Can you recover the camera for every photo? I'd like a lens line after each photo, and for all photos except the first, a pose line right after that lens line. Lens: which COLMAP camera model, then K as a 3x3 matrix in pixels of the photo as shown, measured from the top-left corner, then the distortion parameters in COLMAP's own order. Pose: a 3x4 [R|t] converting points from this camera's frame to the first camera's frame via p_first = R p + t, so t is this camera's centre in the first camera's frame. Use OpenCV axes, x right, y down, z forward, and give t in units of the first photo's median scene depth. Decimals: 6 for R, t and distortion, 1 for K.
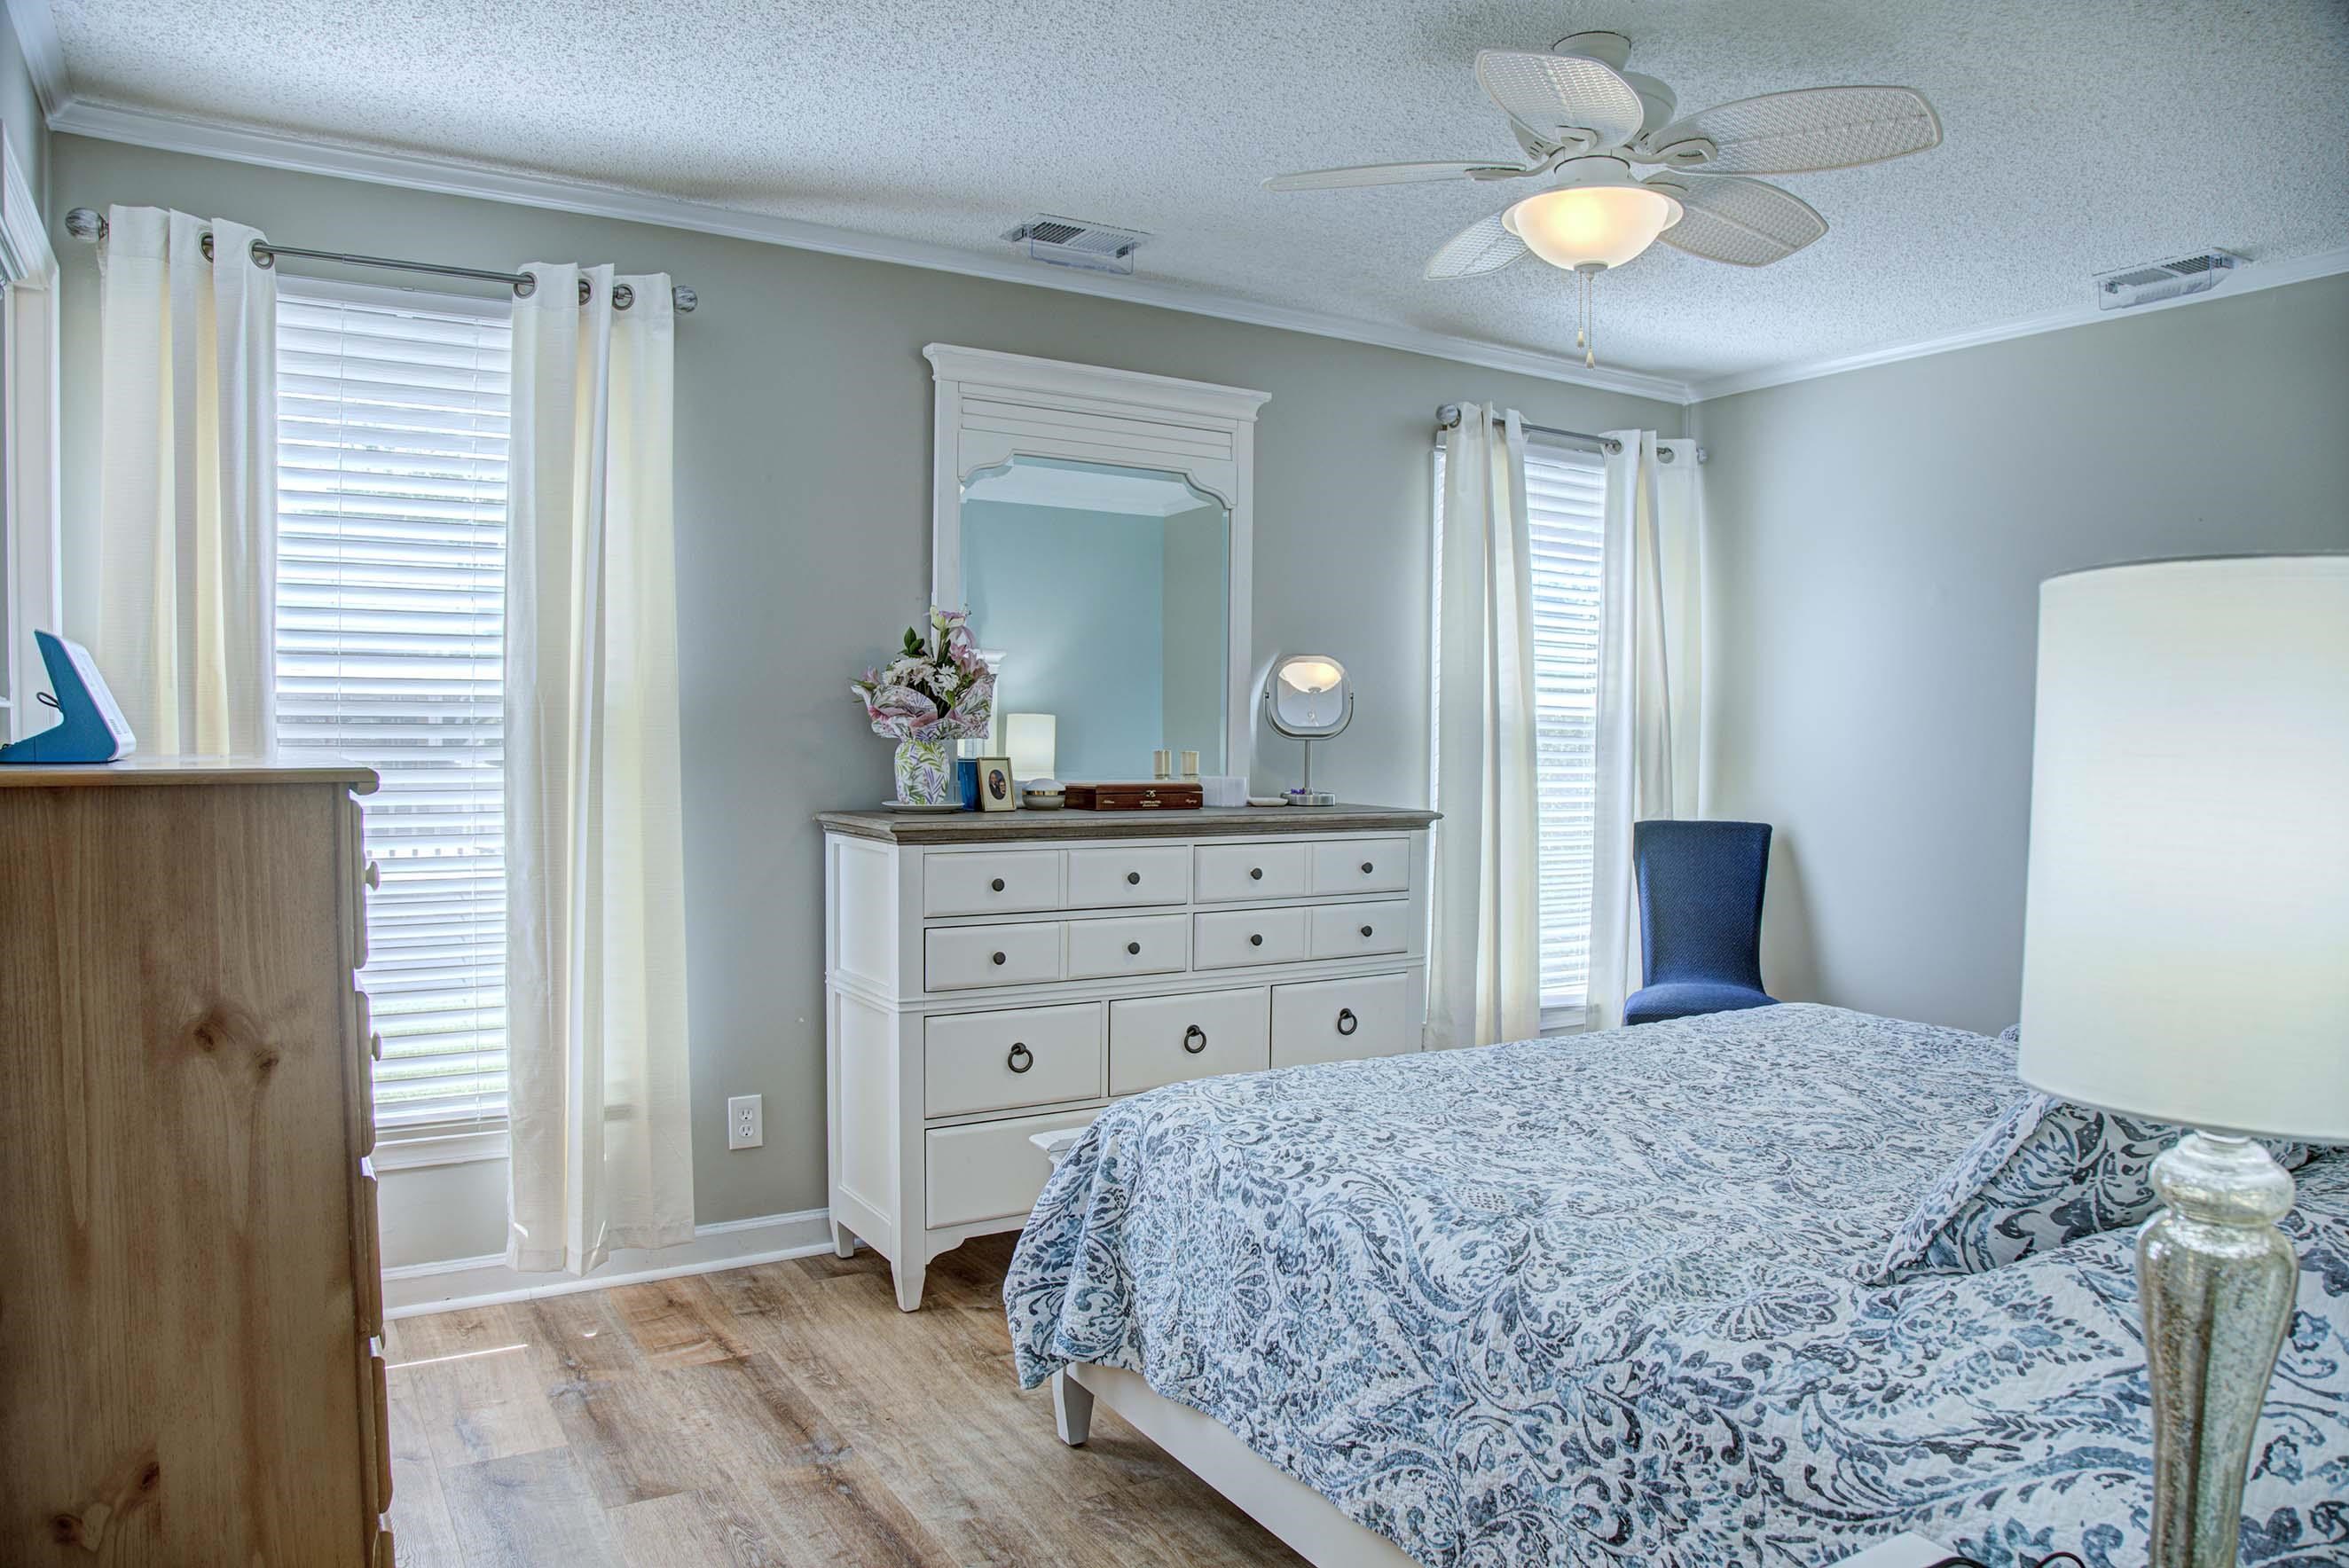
lens RADIAL K [[1584.2, 0, 1177.8], [0, 1584.2, 800.6], [0, 0, 1]] dist [-0.126564, 0.071213]
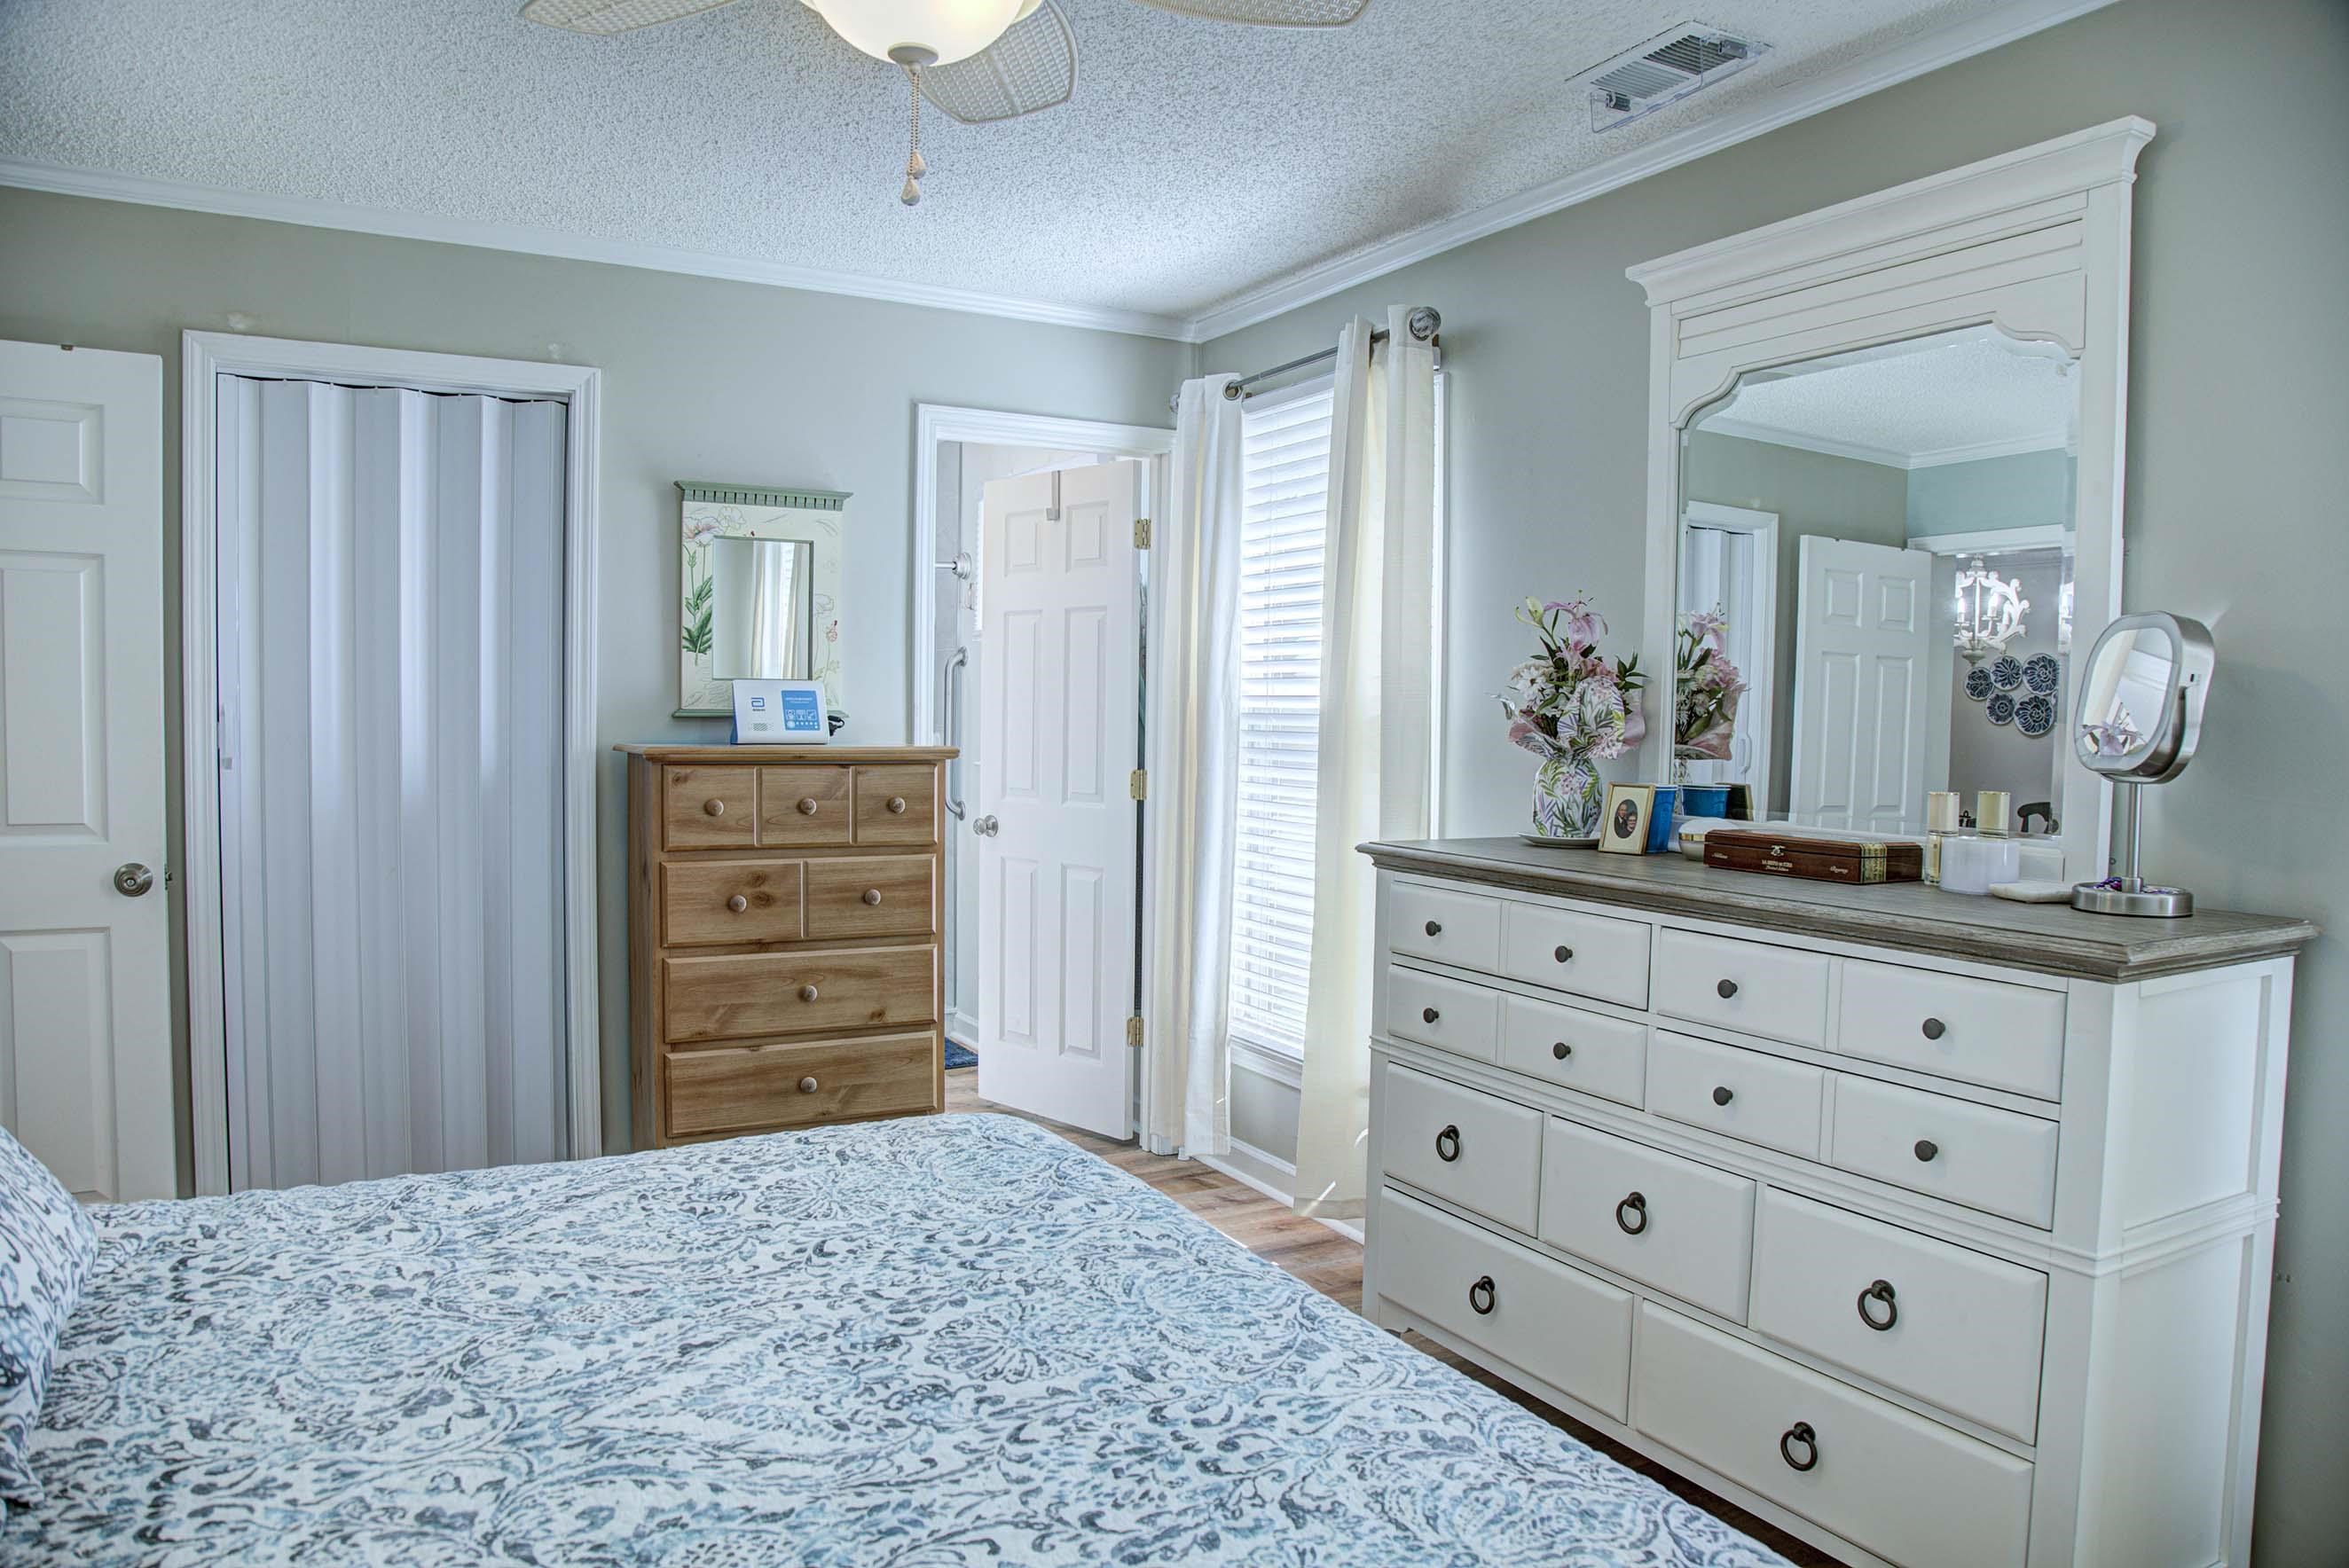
lens RADIAL K [[1584.2, 0, 1177.8], [0, 1584.2, 800.6], [0, 0, 1]] dist [-0.126564, 0.071213]
pose [[-0.028383, 0.047831, -0.998452, 0.635503], [-0.072637, 0.996115, 0.049784, -0.039149], [0.996955, 0.073937, -0.024798, 0.778591]]
